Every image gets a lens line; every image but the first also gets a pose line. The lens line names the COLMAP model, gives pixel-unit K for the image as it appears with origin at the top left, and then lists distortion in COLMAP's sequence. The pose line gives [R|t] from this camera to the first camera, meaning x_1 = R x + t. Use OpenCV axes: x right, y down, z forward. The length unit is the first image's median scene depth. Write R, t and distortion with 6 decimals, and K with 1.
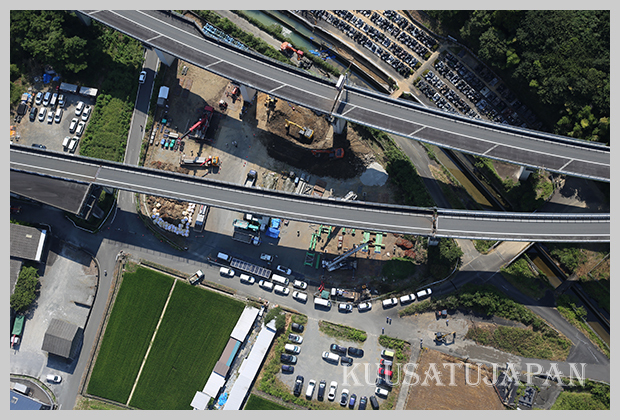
lens RADIAL K [[873.3, 0, 310.0], [0, 873.3, 210.0], [0, 0, 1]] dist [-0.085975, -0.093582]
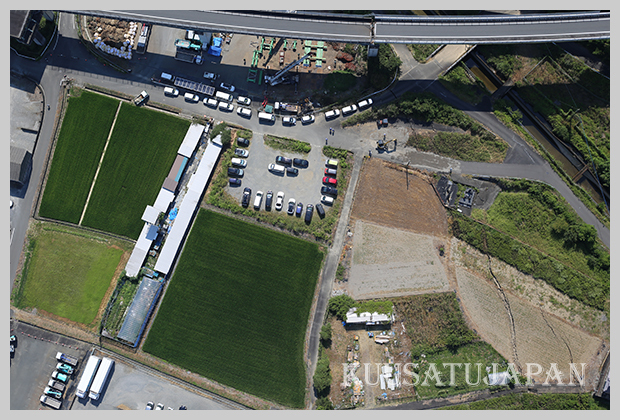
lens RADIAL K [[873.3, 0, 310.0], [0, 873.3, 210.0], [0, 0, 1]] dist [-0.085975, -0.093582]
pose [[0.997661, -0.041425, 0.054375, 0.005014], [0.034365, 0.991576, 0.124888, 0.087129], [-0.059091, -0.122727, 0.990680, -0.027186]]
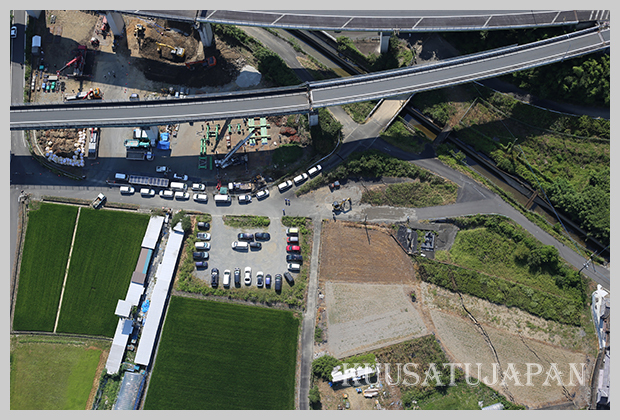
lens RADIAL K [[873.3, 0, 310.0], [0, 873.3, 210.0], [0, 0, 1]] dist [-0.085975, -0.093582]
pose [[0.974860, -0.192871, 0.111574, -0.002762], [0.197415, 0.979826, -0.031124, 0.170490], [-0.103321, 0.052368, 0.993269, -0.052616]]
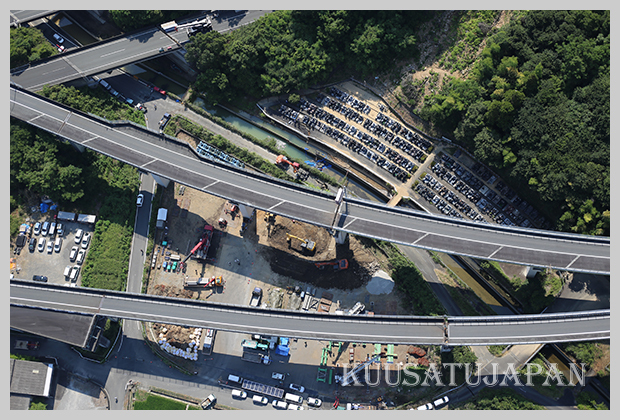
lens RADIAL K [[873.3, 0, 310.0], [0, 873.3, 210.0], [0, 0, 1]] dist [-0.085975, -0.093582]
pose [[0.997039, -0.076792, 0.004066, -0.003529], [0.076866, 0.993641, -0.082271, -0.048414], [0.002277, 0.082340, 0.996602, 0.007547]]
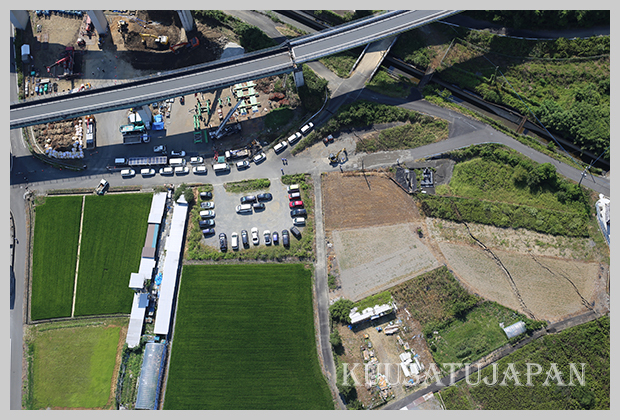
lens RADIAL K [[873.3, 0, 310.0], [0, 873.3, 210.0], [0, 0, 1]] dist [-0.085975, -0.093582]
pose [[0.941938, -0.315211, 0.115736, -0.023077], [0.327633, 0.938242, -0.111164, 0.305252], [-0.073548, 0.142629, 0.987040, -0.056664]]
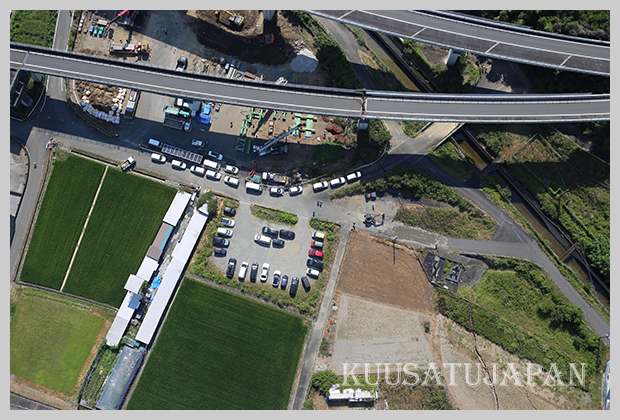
lens RADIAL K [[873.3, 0, 310.0], [0, 873.3, 210.0], [0, 0, 1]] dist [-0.085975, -0.093582]
pose [[0.997096, -0.011258, 0.075314, 0.002536], [0.004783, 0.996318, 0.085604, 0.045880], [-0.076001, -0.084995, 0.993479, -0.013205]]
